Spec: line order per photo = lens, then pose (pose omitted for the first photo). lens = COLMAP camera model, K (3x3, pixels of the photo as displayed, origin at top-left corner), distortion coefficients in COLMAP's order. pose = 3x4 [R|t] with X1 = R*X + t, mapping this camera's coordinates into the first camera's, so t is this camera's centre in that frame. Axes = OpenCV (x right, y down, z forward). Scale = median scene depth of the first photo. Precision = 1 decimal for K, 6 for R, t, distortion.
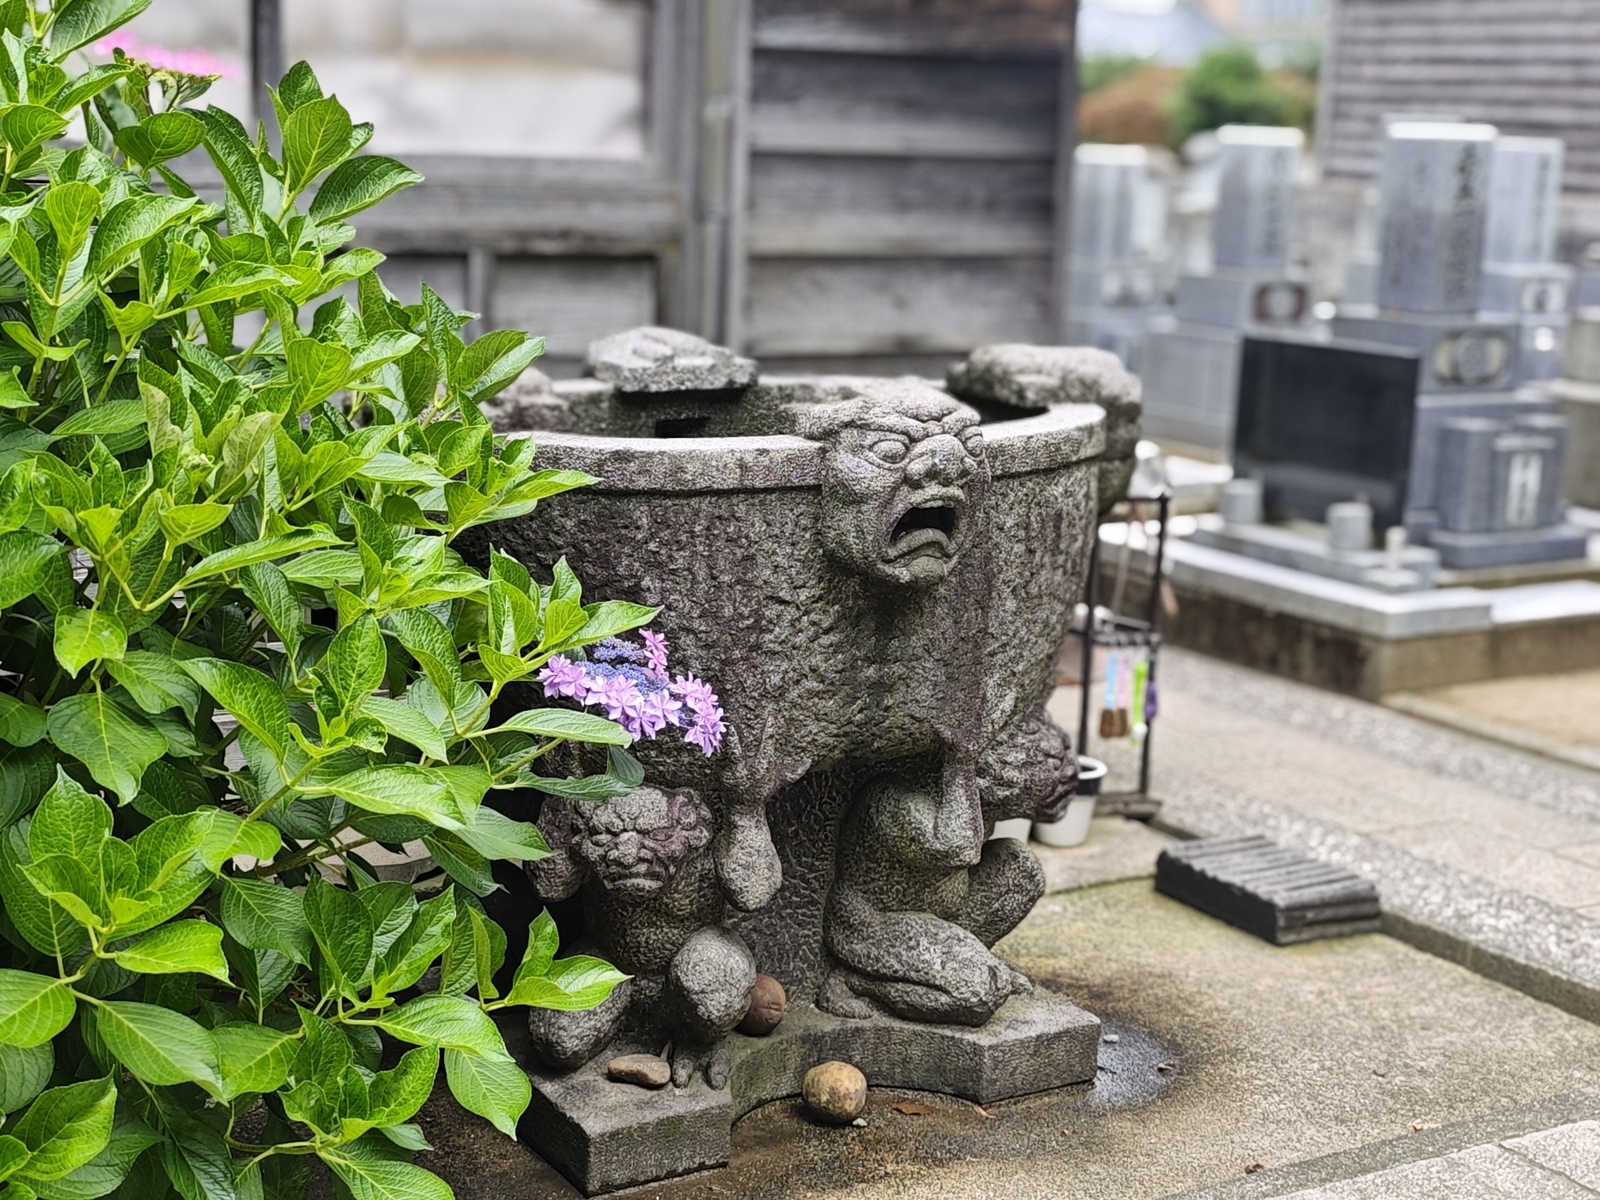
lens RADIAL K [[2384.6, 0, 800.2], [0, 2384.6, 600.9], [0, 0, 1]] dist [0.004933, 0.000000]
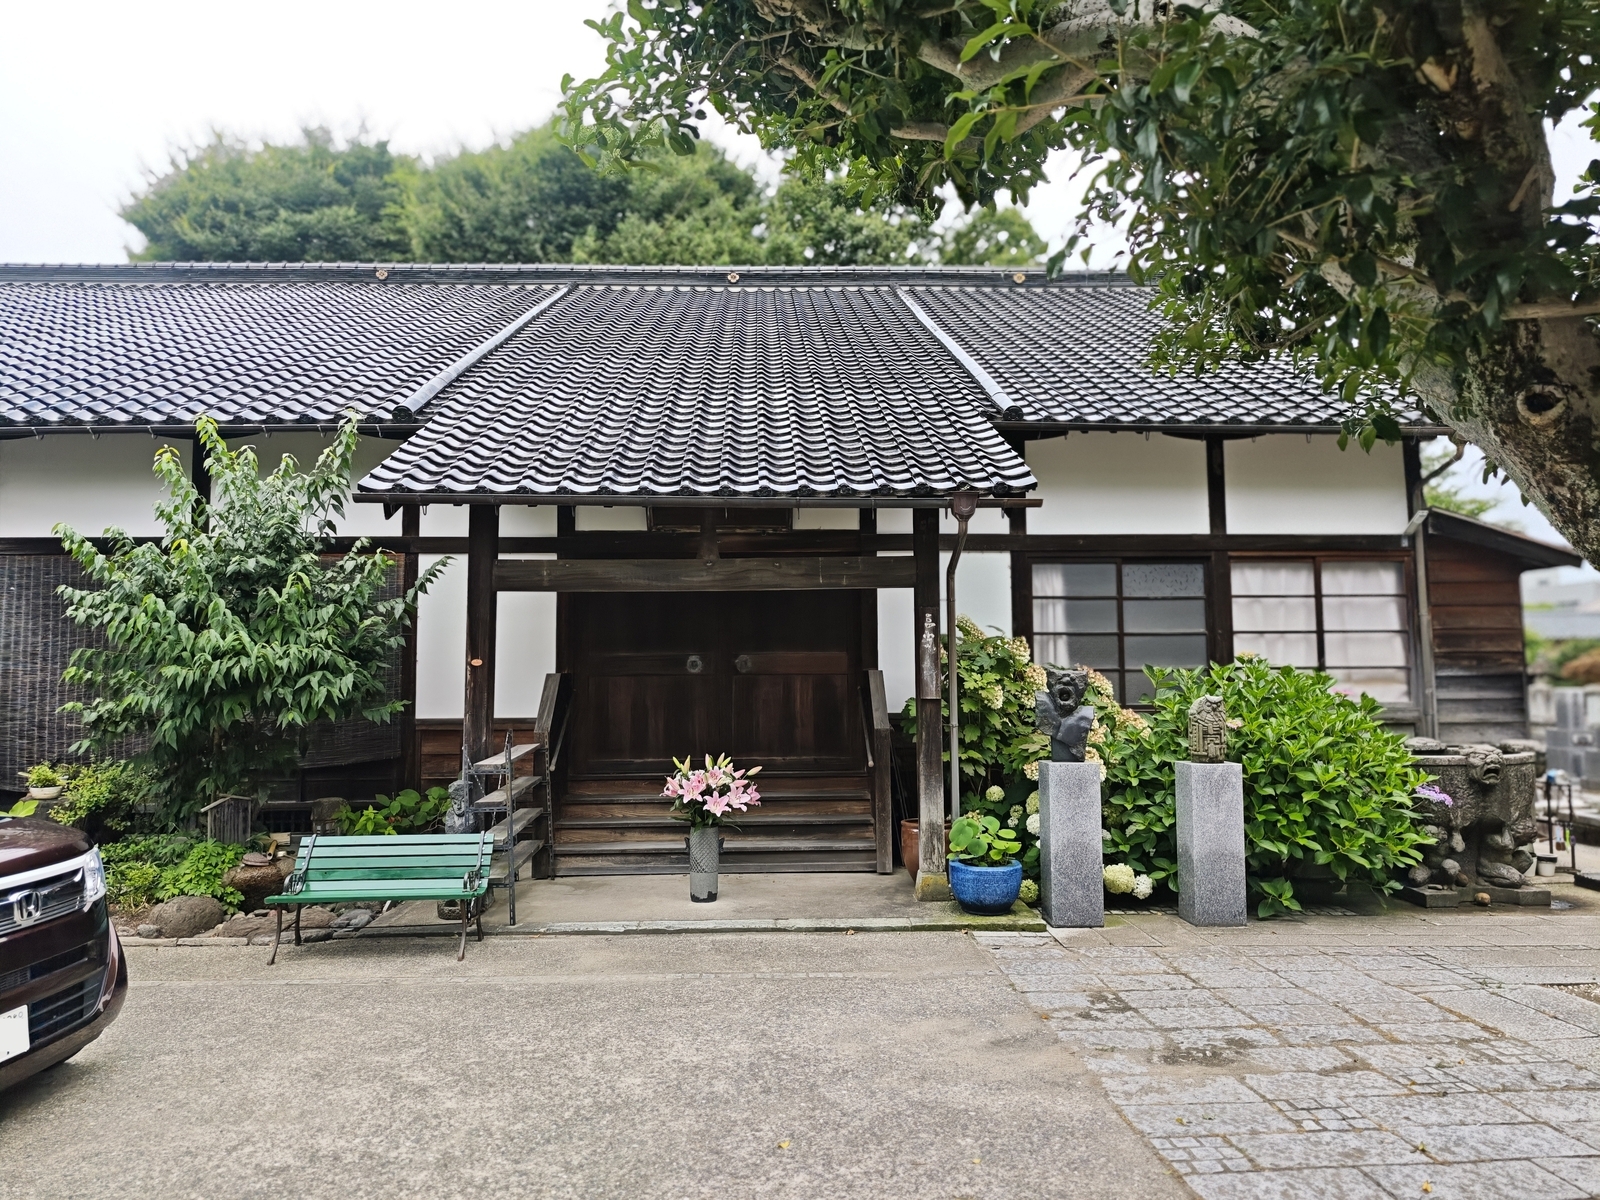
lens RADIAL K [[1079.6, 0, 795.4], [0, 1079.6, 603.5], [0, 0, 1]] dist [0.004668, 0.002866]
pose [[0.868168, -0.078244, -0.490063, -0.070183], [-0.055813, 0.965834, -0.253081, 0.259830], [0.493122, 0.247069, 0.834139, -1.590322]]
